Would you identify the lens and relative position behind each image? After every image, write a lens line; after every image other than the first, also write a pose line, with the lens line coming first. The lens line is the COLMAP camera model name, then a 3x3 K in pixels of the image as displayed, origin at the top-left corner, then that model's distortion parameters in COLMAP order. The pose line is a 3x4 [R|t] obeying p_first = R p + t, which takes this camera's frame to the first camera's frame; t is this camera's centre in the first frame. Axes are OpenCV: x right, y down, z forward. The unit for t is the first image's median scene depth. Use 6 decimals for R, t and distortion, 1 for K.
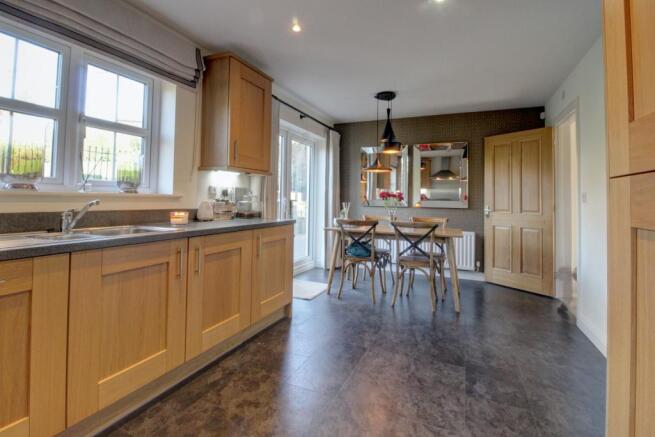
lens RADIAL K [[316.0, 0, 329.2], [0, 316.0, 214.3], [0, 0, 1]] dist [-0.000914, -0.011878]
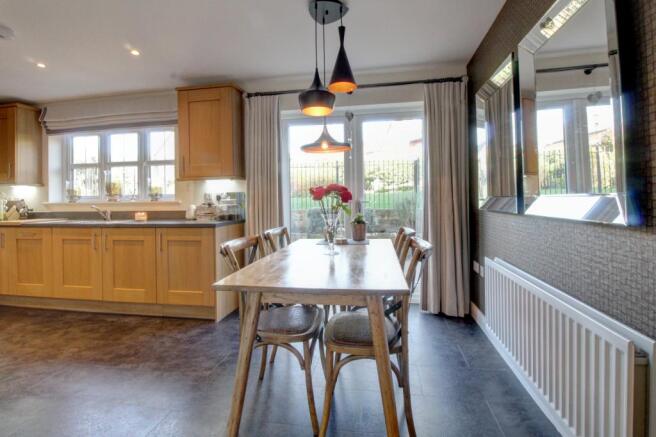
lens RADIAL K [[316.4, 0, 329.7], [0, 316.4, 214.3], [0, 0, 1]] dist [-0.000914, -0.011878]
pose [[0.229709, 0.025881, -0.972915, 1.205109], [-0.028850, 0.999388, 0.019774, -0.053910], [0.972832, 0.023526, 0.230315, 1.466318]]
